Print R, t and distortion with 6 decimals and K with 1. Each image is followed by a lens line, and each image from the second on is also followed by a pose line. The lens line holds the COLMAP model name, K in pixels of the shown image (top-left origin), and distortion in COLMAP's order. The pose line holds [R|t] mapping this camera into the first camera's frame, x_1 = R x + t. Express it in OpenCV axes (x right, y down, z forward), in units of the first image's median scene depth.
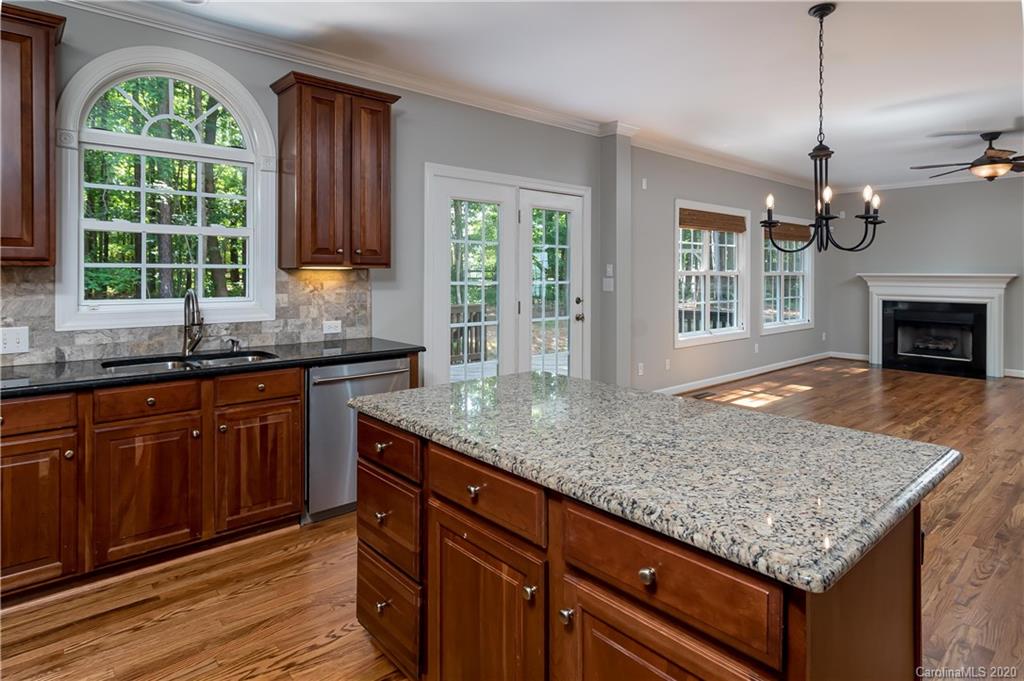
lens RADIAL K [[579.3, 0, 510.0], [0, 579.3, 281.7], [0, 0, 1]] dist [-0.000426, 0.001265]
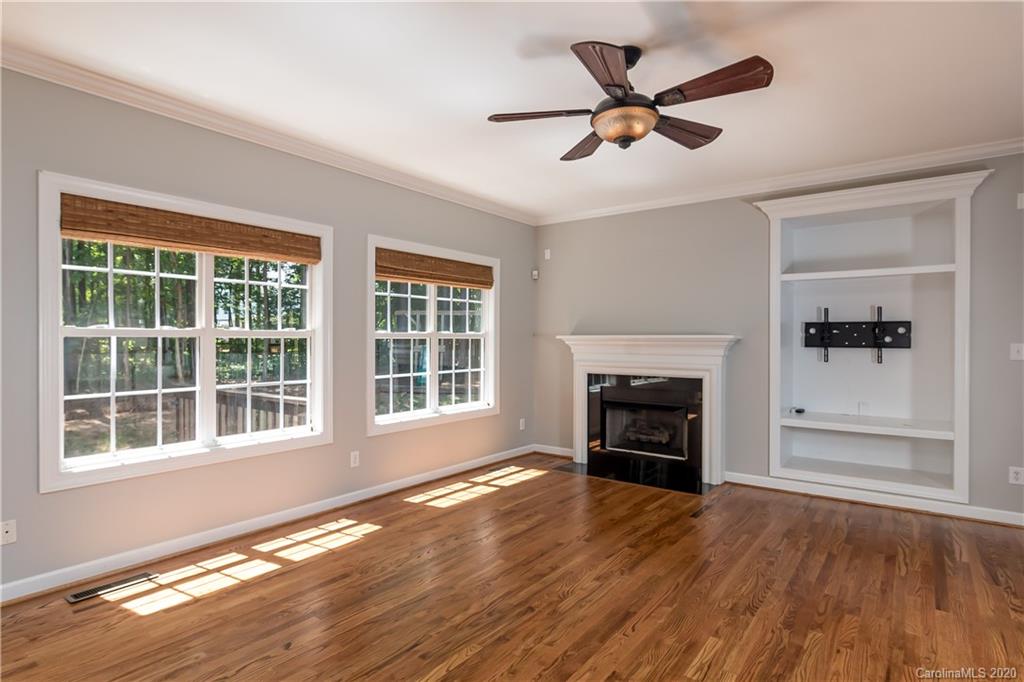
lens RADIAL K [[550.2, 0, 508.0], [0, 550.2, 342.1], [0, 0, 1]] dist [-0.003658, 0.000699]
pose [[0.979403, -0.002423, 0.201900, 0.422207], [0.003238, 0.999988, -0.003707, -0.003286], [-0.201888, 0.004284, 0.979399, 0.367967]]
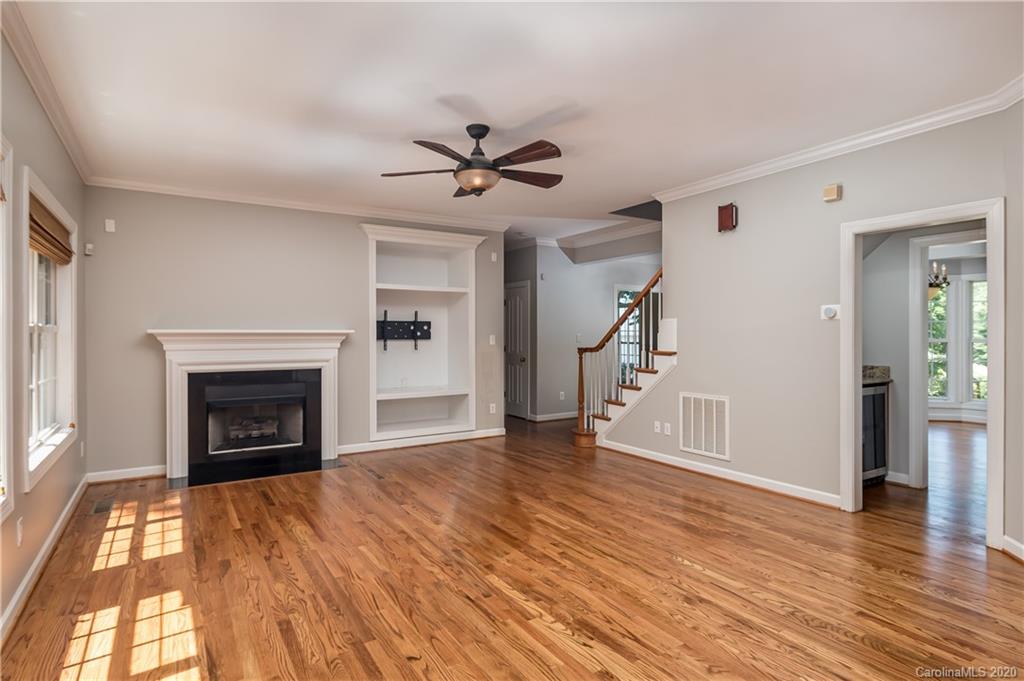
lens RADIAL K [[546.3, 0, 514.3], [0, 546.3, 352.1], [0, 0, 1]] dist [0.022480, 0.000575]
pose [[0.152702, -0.038754, 0.987512, 0.119806], [0.011908, 0.999230, 0.037373, -0.008242], [-0.988201, 0.006053, 0.153046, 0.573351]]
